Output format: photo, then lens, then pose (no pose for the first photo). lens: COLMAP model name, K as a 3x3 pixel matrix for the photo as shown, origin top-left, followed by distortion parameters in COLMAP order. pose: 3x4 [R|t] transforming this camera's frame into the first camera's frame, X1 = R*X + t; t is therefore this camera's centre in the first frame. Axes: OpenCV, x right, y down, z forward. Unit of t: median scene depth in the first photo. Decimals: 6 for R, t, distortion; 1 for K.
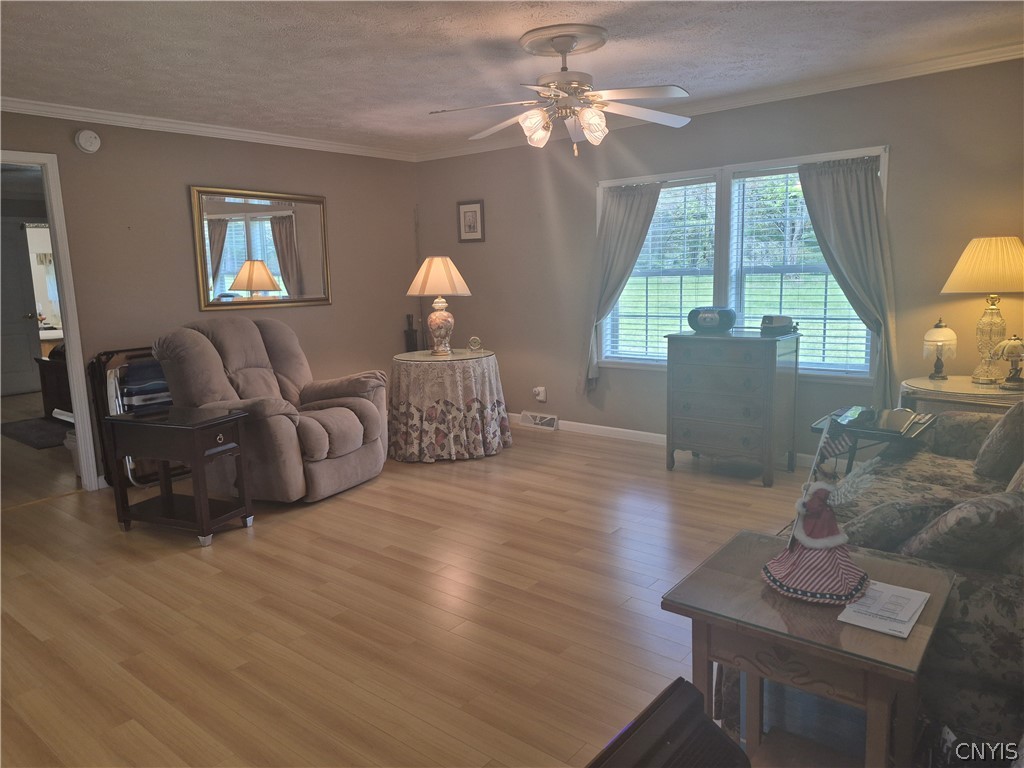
lens RADIAL K [[703.0, 0, 502.6], [0, 703.0, 384.0], [0, 0, 1]] dist [0.070595, -0.076113]
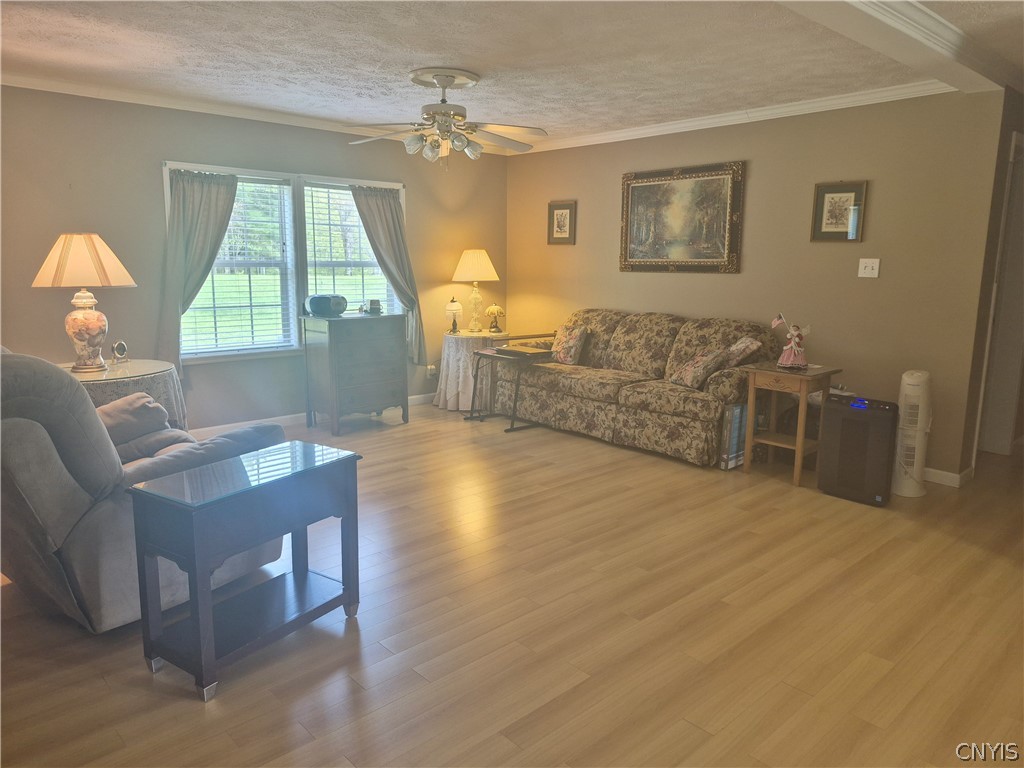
lens RADIAL K [[703.0, 0, 508.4], [0, 703.0, 379.7], [0, 0, 1]] dist [0.070595, -0.076113]
pose [[0.135830, -0.135972, 0.981357, -0.791443], [0.148940, 0.982083, 0.115457, -0.056023], [-0.979473, 0.130480, 0.153648, 0.503172]]
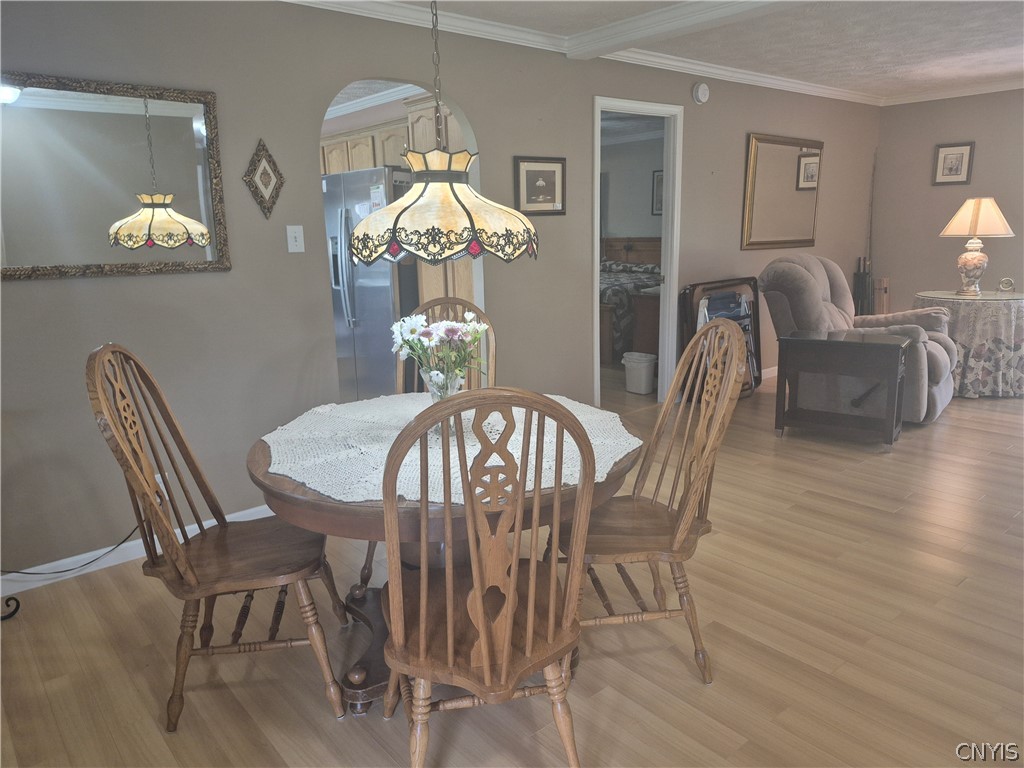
lens RADIAL K [[729.6, 0, 508.3], [0, 729.6, 375.1], [0, 0, 1]] dist [0.012665, 0.001328]
pose [[0.983987, 0.041922, -0.173238, -0.588761], [-0.034590, 0.998382, 0.045130, 0.052467], [0.174850, -0.038415, 0.983845, -0.174730]]
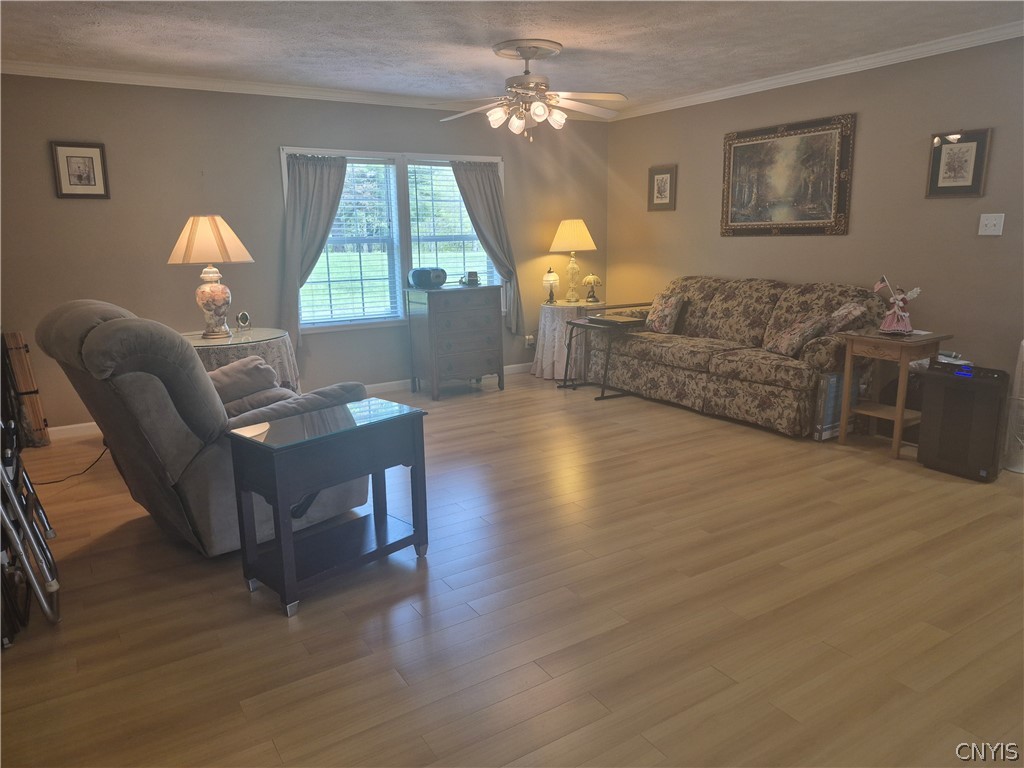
lens RADIAL K [[703.0, 0, 502.5], [0, 703.0, 387.2], [0, 0, 1]] dist [0.070595, -0.076113]
pose [[0.318204, -0.179120, 0.930947, -0.808701], [0.164749, 0.977495, 0.131764, -0.040958], [-0.933597, 0.111445, 0.340553, 0.443389]]
